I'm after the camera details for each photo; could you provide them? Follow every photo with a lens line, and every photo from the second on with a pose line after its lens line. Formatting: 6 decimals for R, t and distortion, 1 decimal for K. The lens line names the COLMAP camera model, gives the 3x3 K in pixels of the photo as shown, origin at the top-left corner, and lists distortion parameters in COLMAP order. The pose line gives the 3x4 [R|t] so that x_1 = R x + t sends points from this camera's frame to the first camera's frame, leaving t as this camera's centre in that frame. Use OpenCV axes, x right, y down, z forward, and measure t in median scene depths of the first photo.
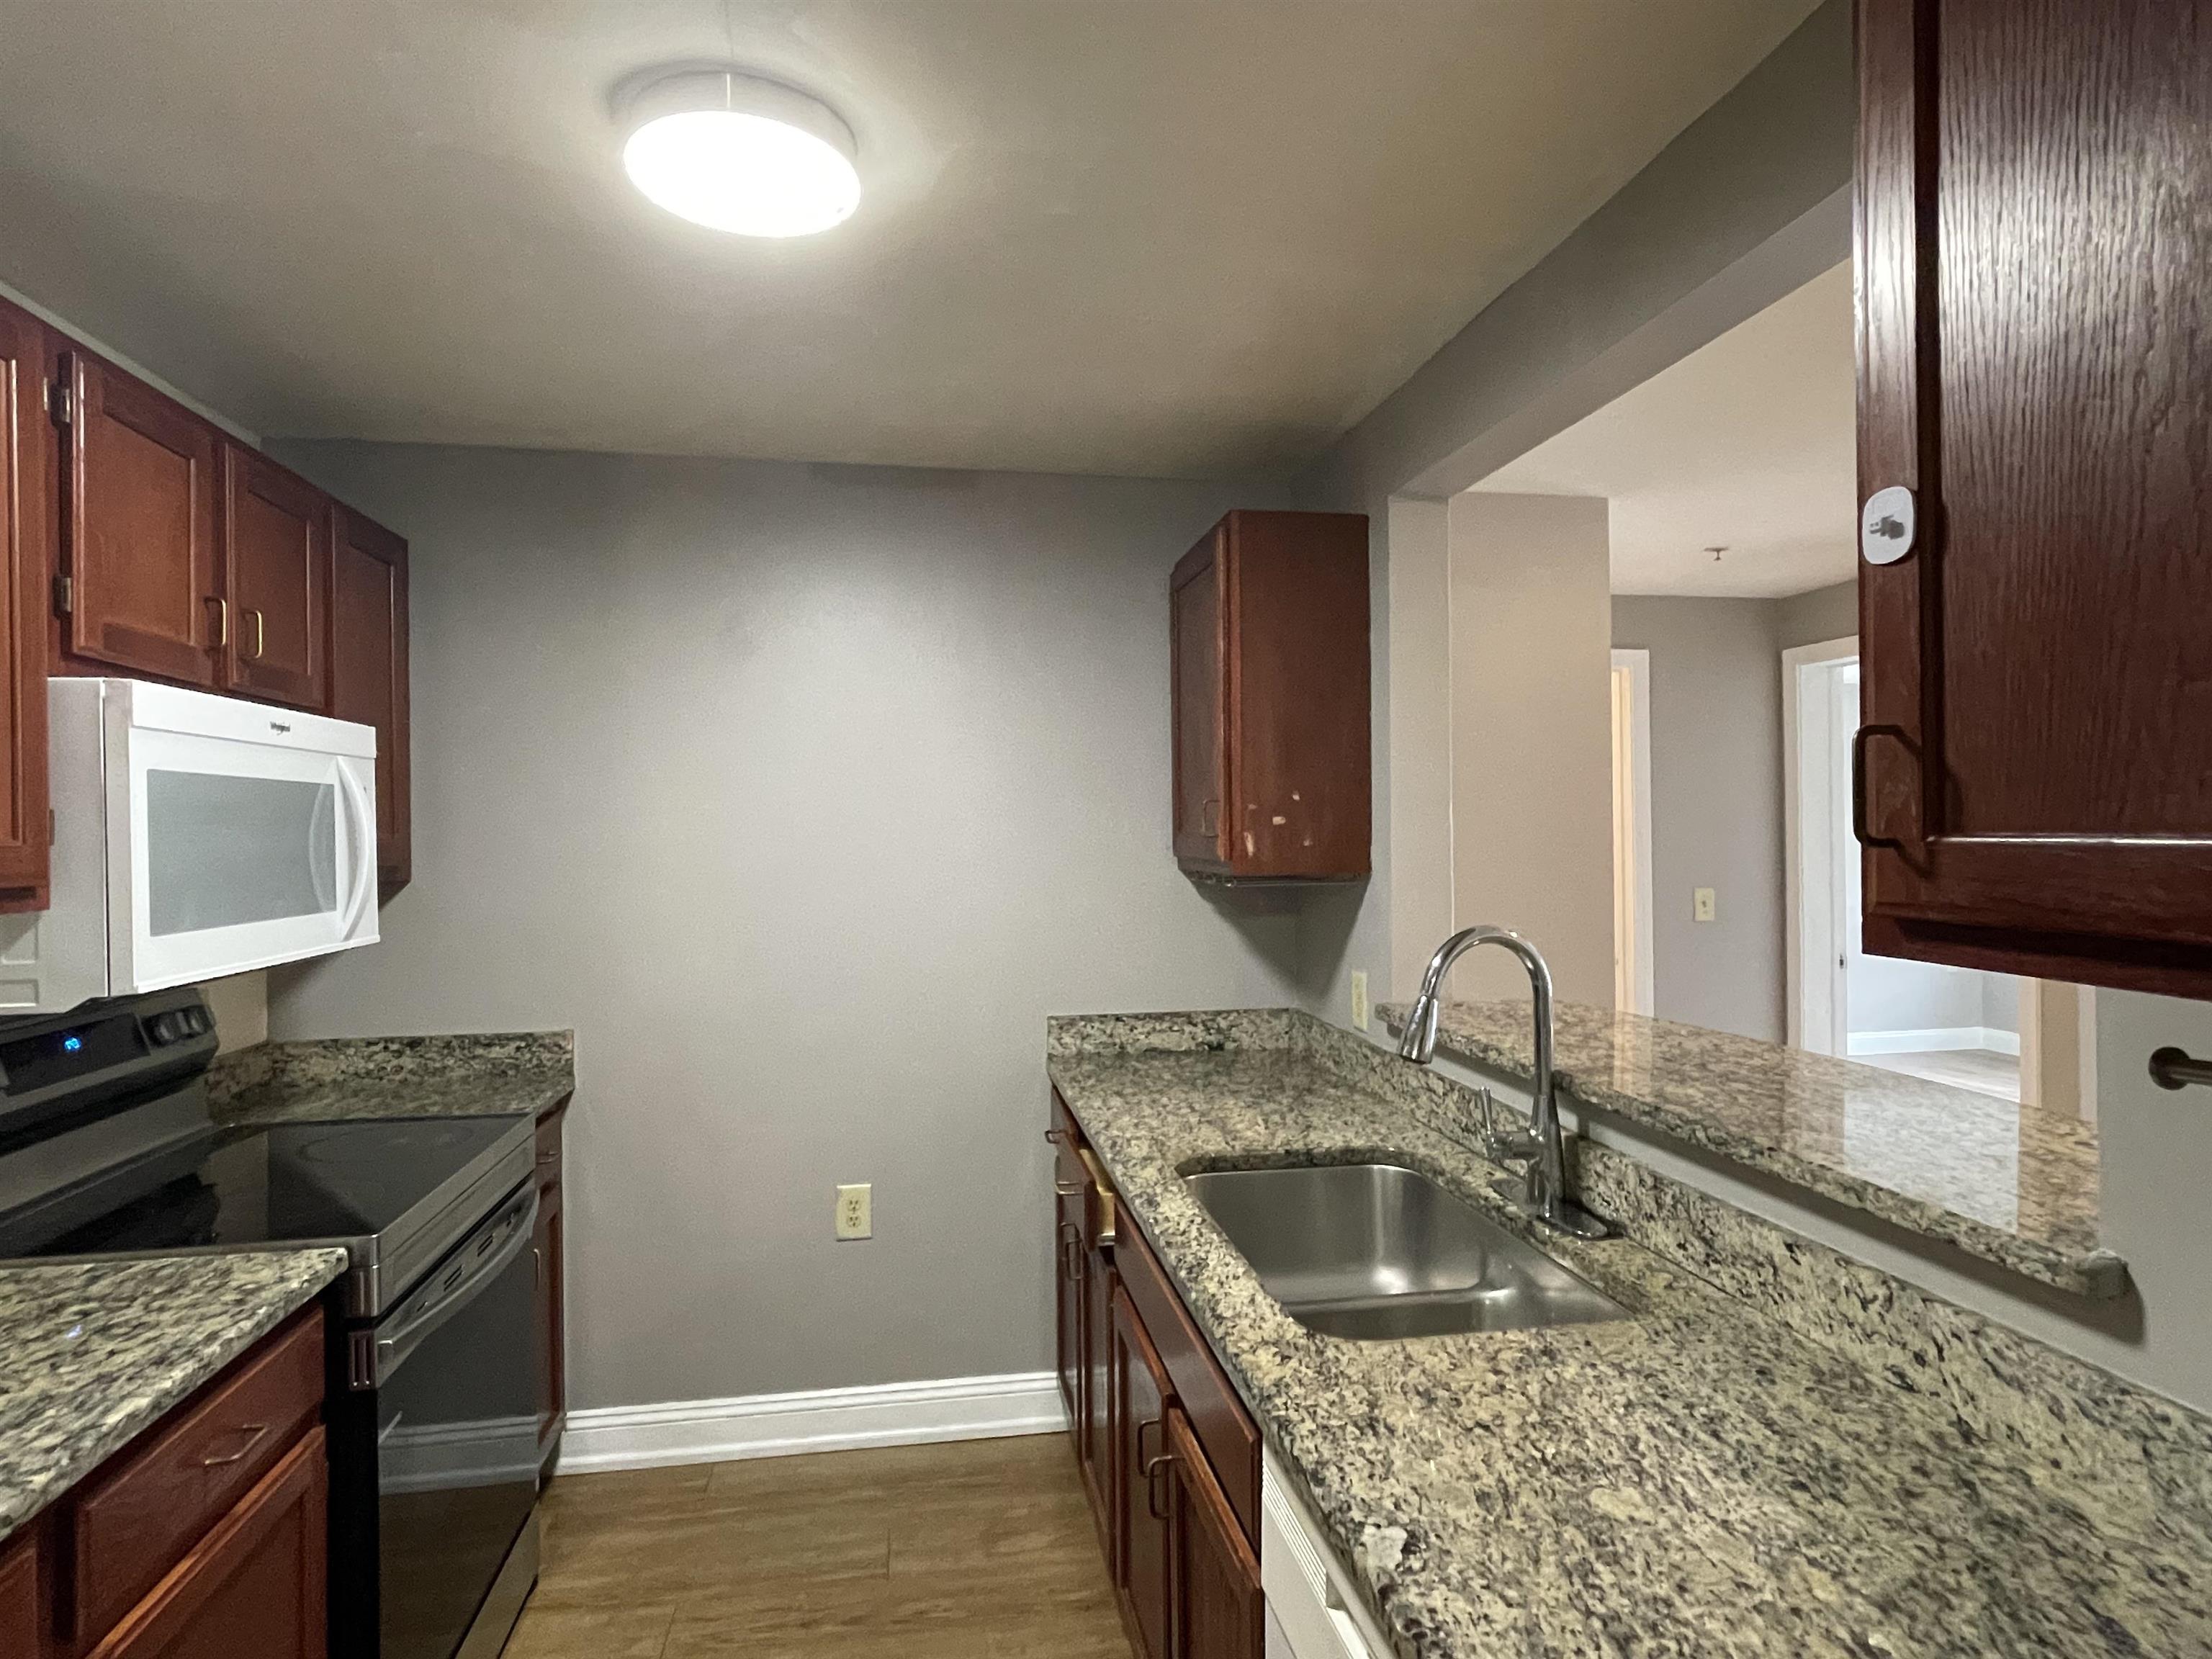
lens RADIAL K [[1227.4, 0, 1112.1], [0, 1227.4, 827.1], [0, 0, 1]] dist [0.002506, 0.001138]
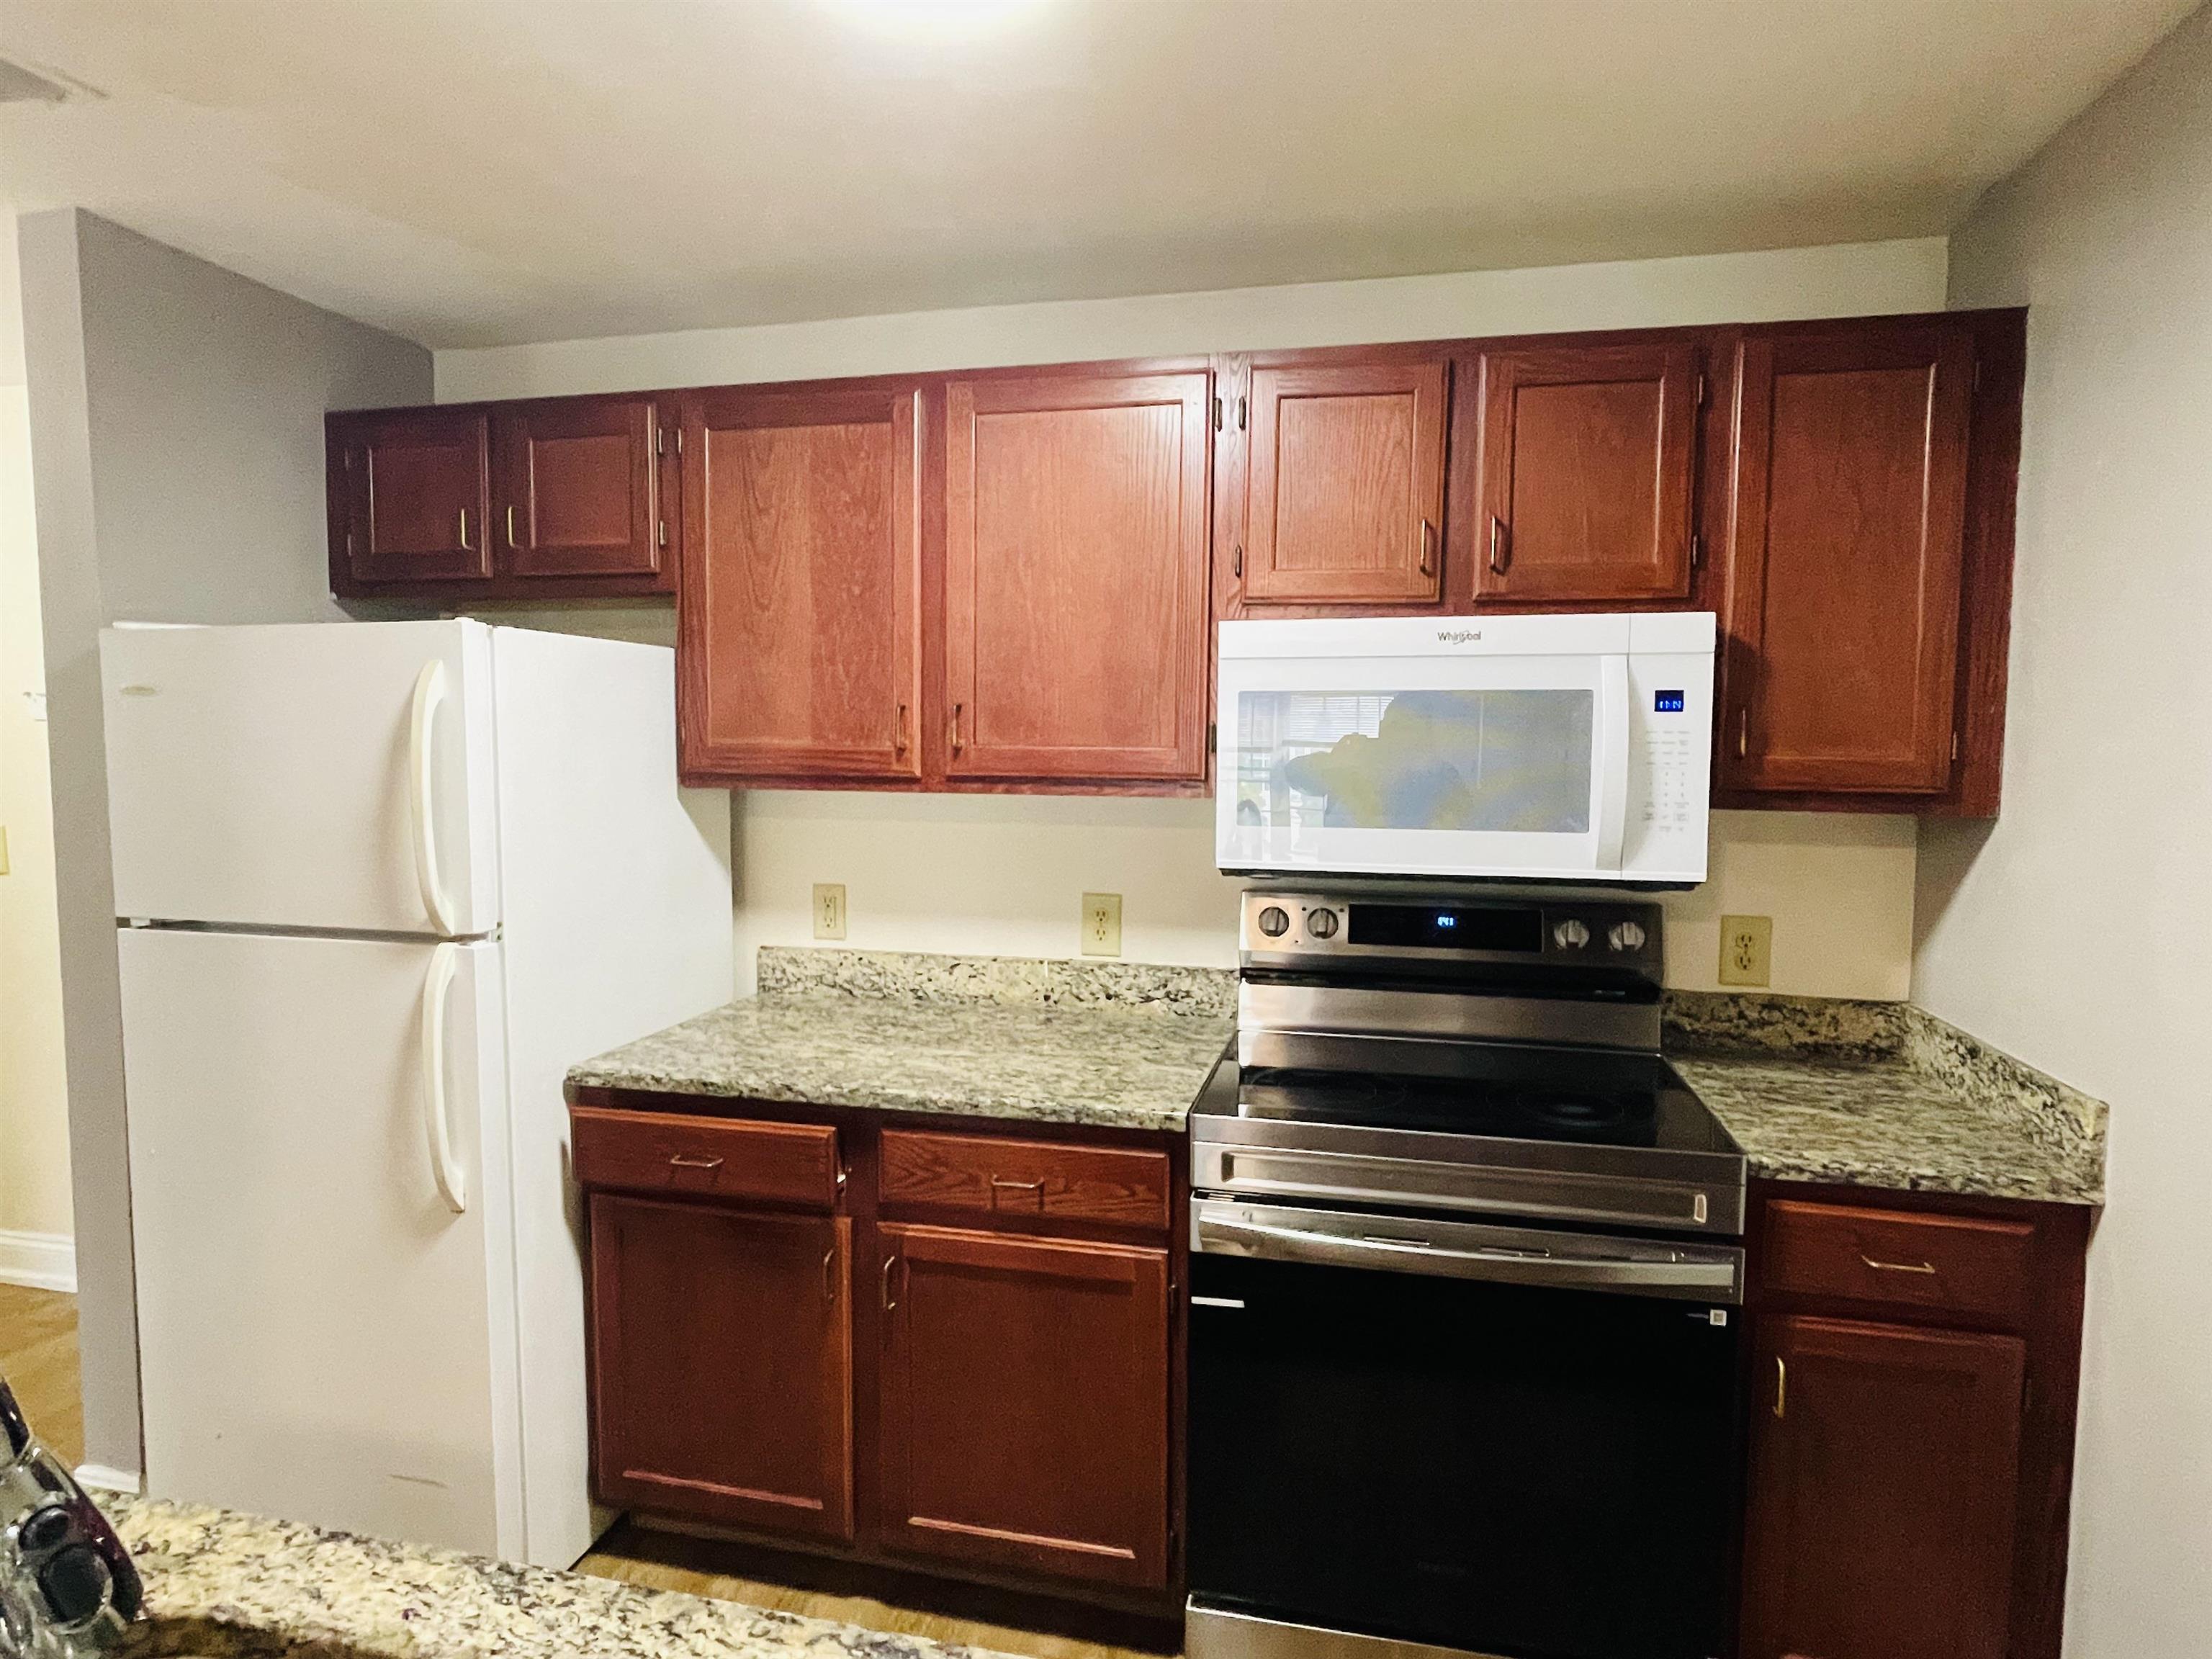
lens RADIAL K [[1154.9, 0, 1106.0], [0, 1154.9, 829.5], [0, 0, 1]] dist [-0.003751, -0.001026]
pose [[-0.391405, 0.070346, -0.917526, 0.257116], [-0.000802, 0.997047, 0.076784, 0.001756], [0.920218, 0.030789, -0.390193, 0.970897]]
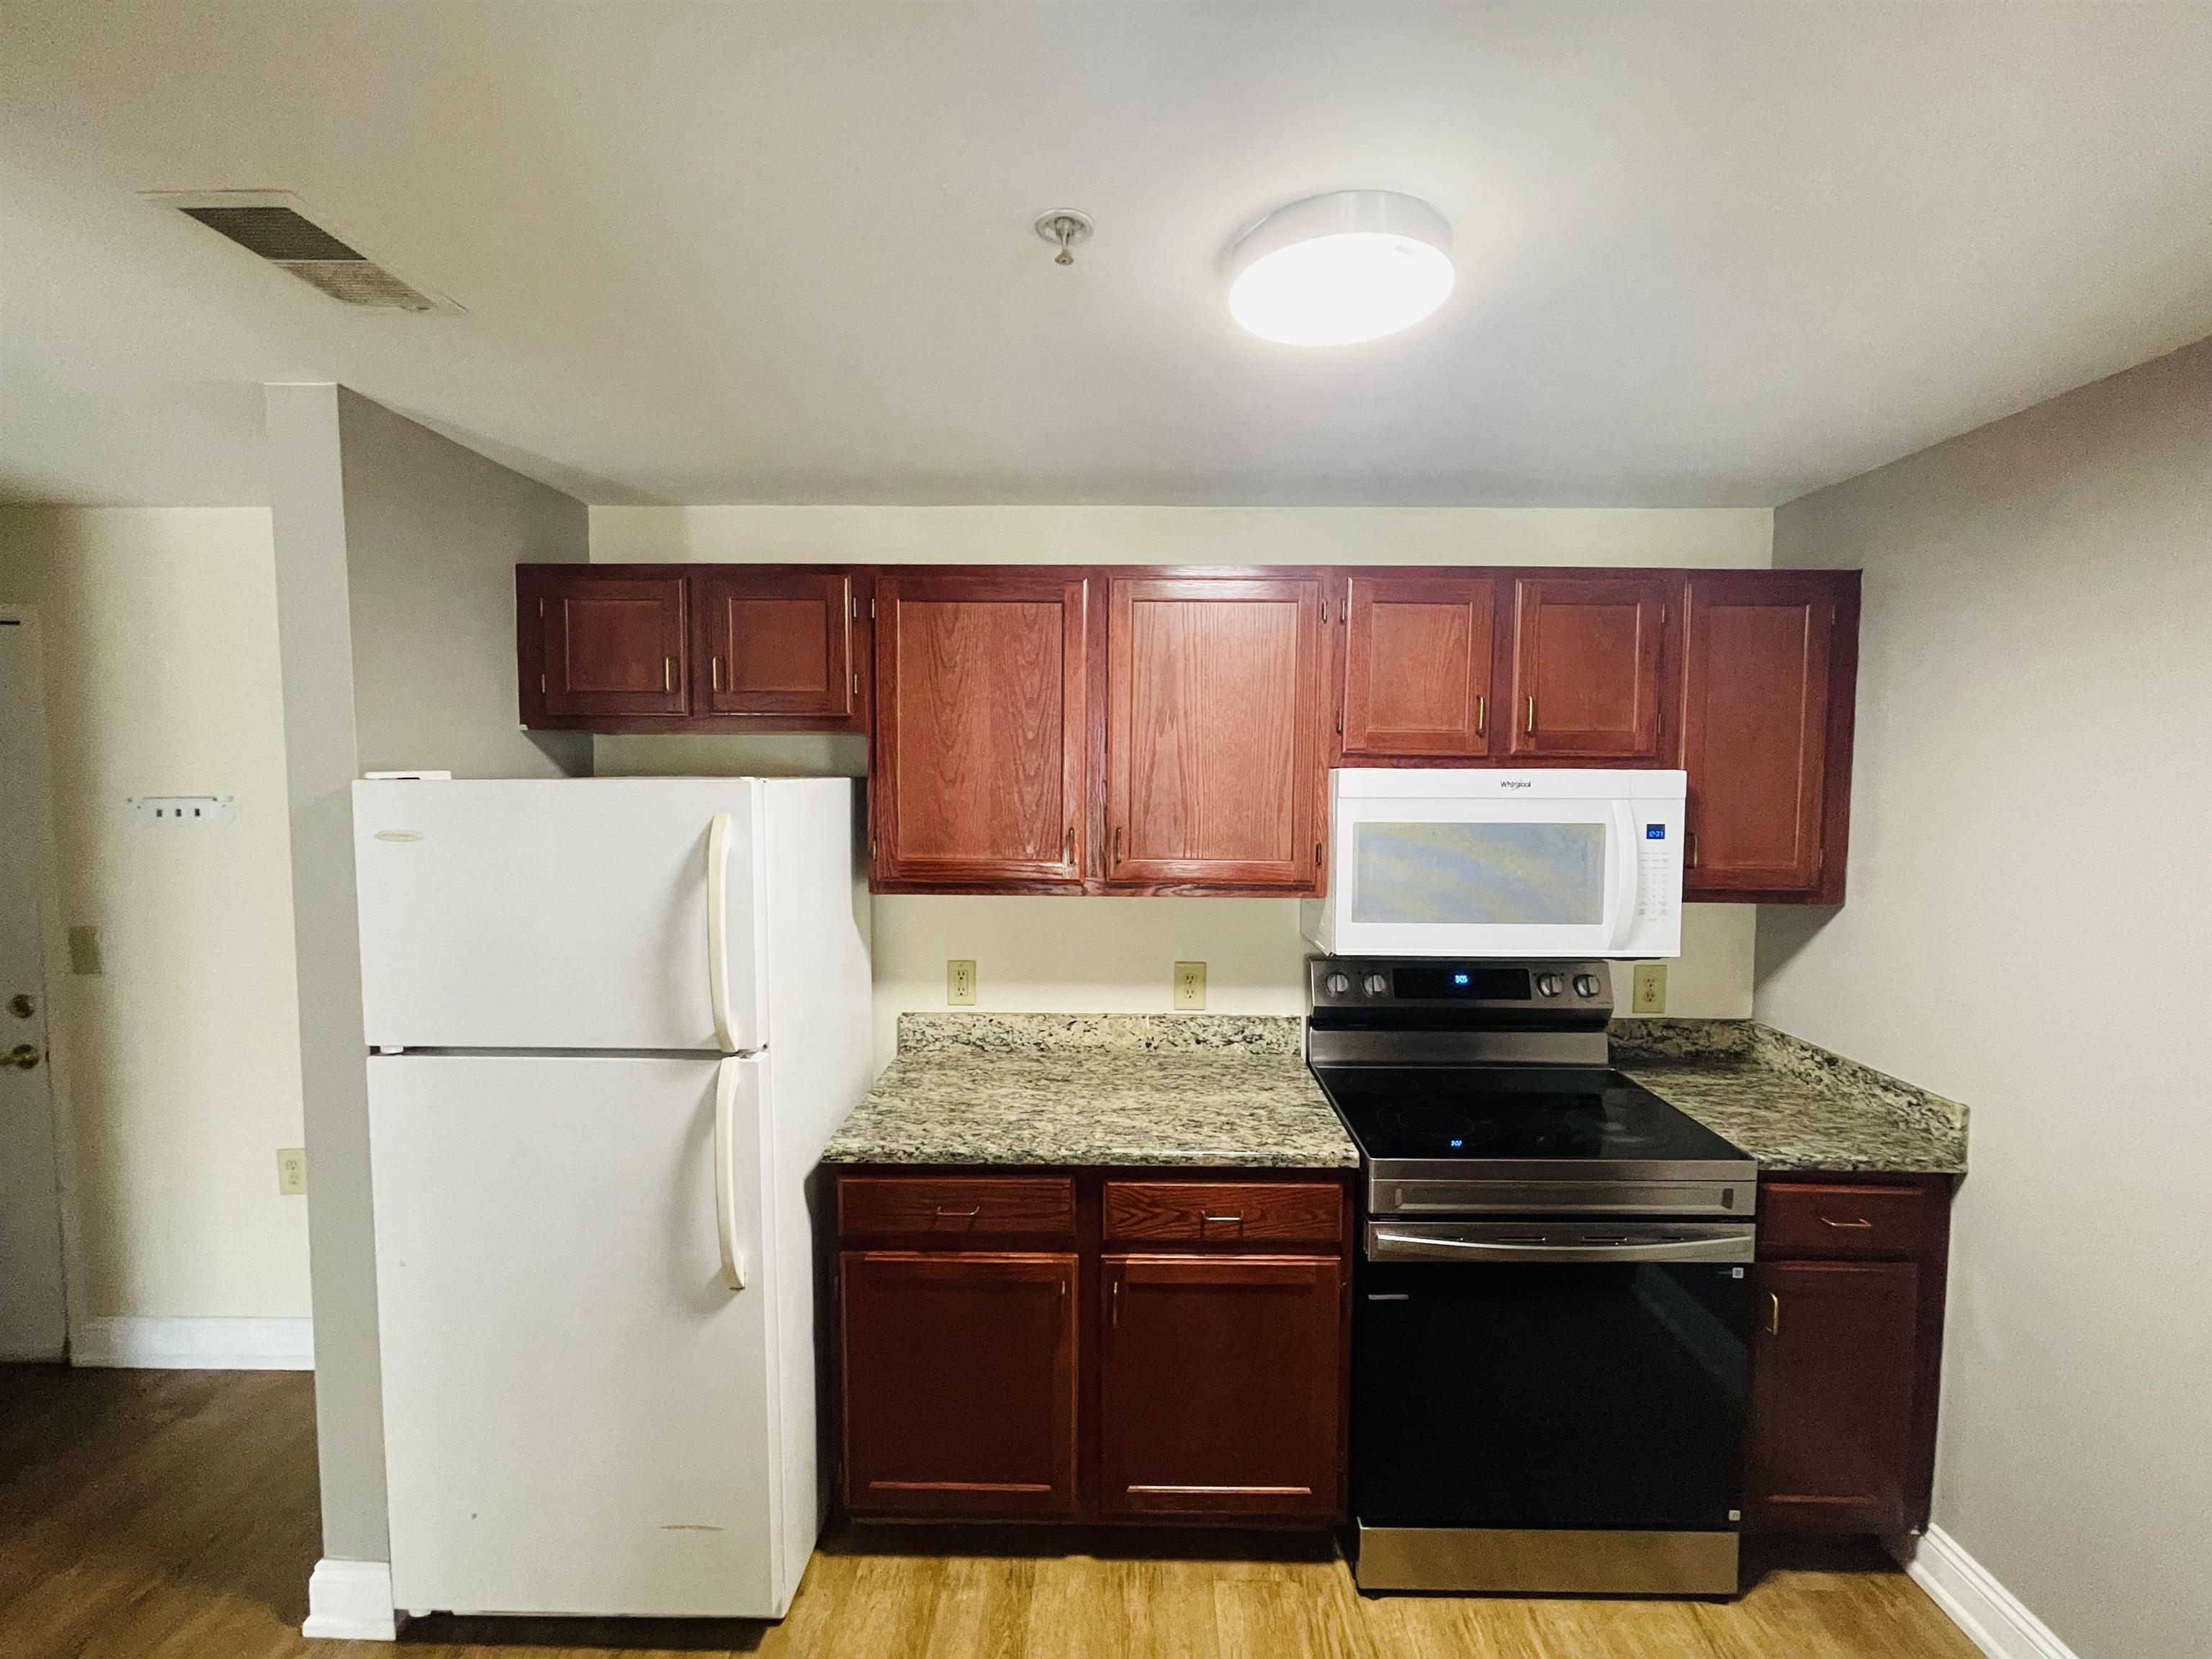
lens RADIAL K [[874.8, 0, 1108.9], [0, 874.8, 837.5], [0, 0, 1]] dist [0.000515, -0.002772]
pose [[-0.193714, 0.072806, -0.978353, 0.316998], [0.002789, 0.997279, 0.073663, -0.083974], [0.981054, 0.011541, -0.193390, 0.656854]]
